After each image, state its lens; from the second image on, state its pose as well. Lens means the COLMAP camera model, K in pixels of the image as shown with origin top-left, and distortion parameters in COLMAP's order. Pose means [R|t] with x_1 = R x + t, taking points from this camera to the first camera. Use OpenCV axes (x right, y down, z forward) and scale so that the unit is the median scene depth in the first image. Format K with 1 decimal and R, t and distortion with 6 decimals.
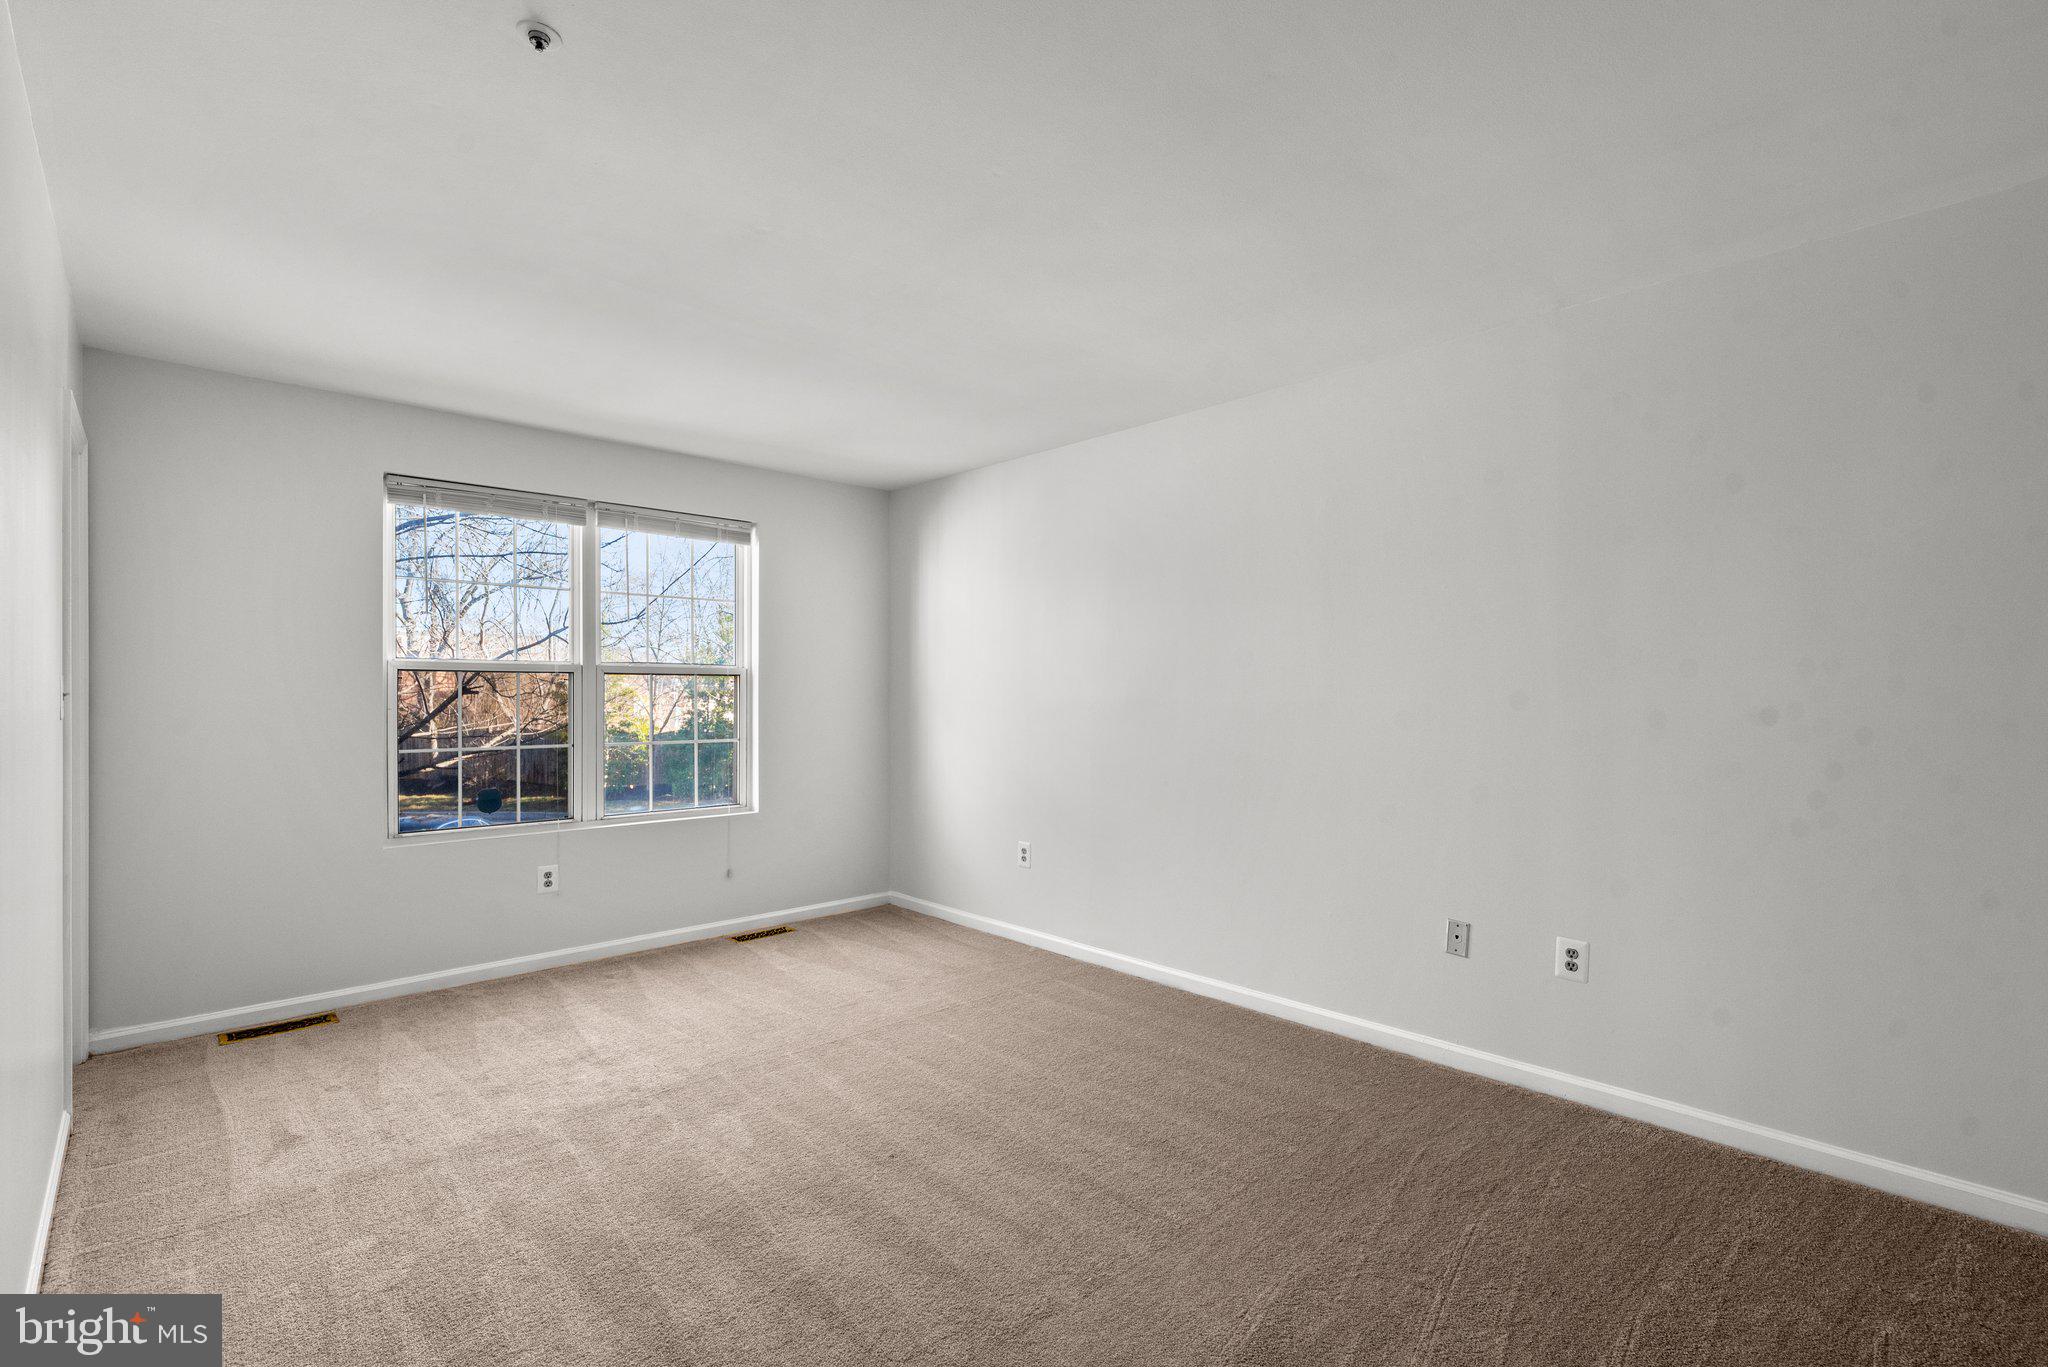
lens RADIAL K [[916.6, 0, 1019.3], [0, 916.6, 688.0], [0, 0, 1]] dist [0.002348, -0.002566]
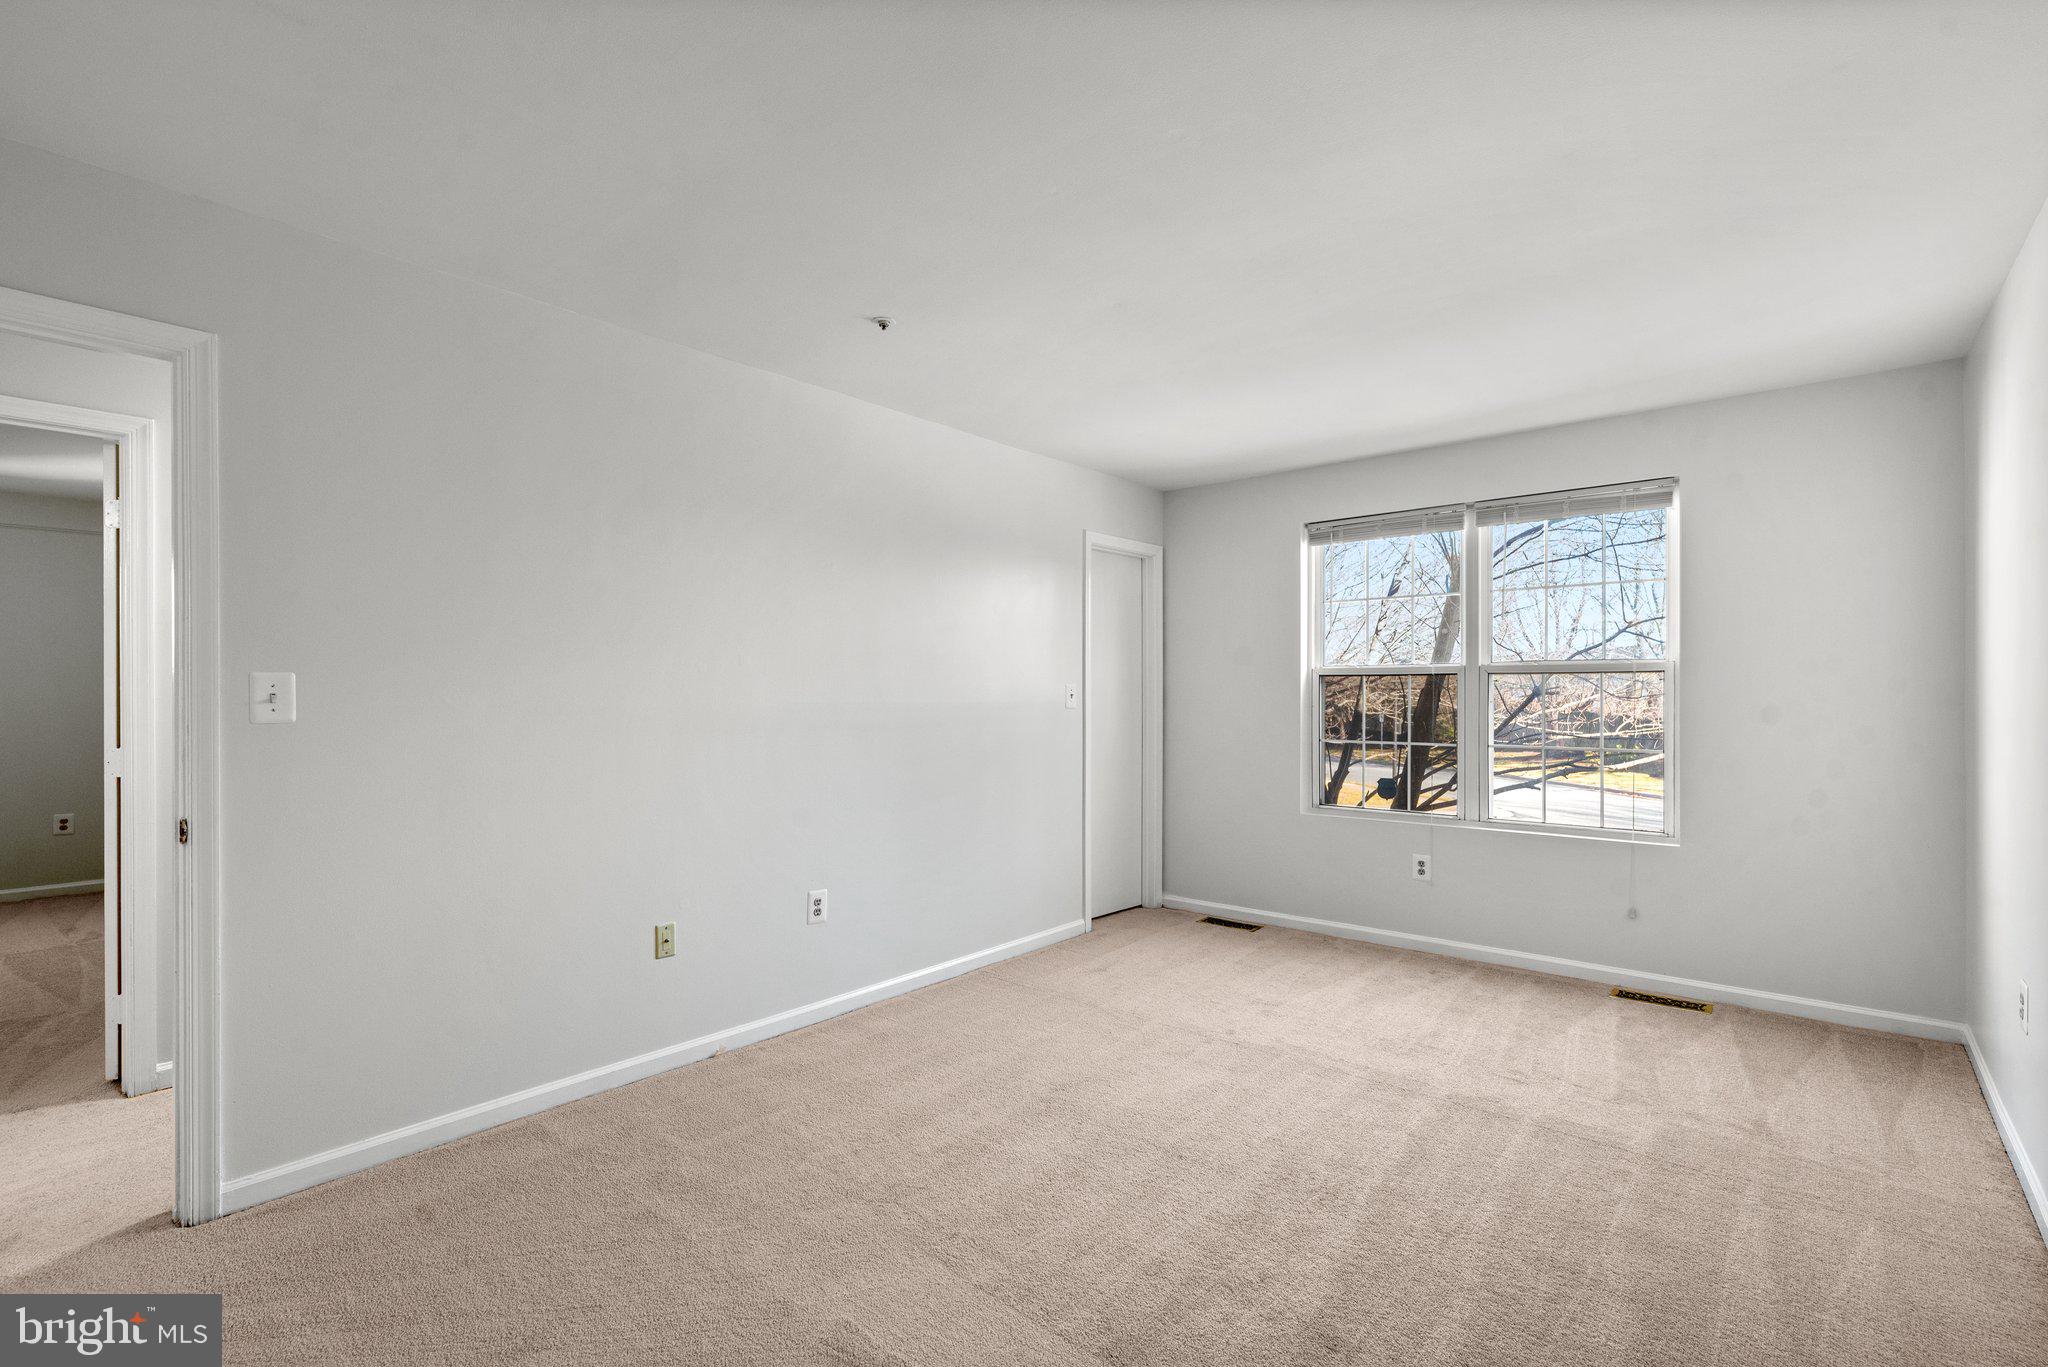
lens RADIAL K [[916.6, 0, 1039.5], [0, 916.6, 692.6], [0, 0, 1]] dist [0.002348, -0.002566]
pose [[0.125566, 0.001489, -0.992084, 0.496632], [0.010276, 0.999943, 0.002802, -0.004173], [0.992032, -0.010547, 0.125543, 0.424209]]
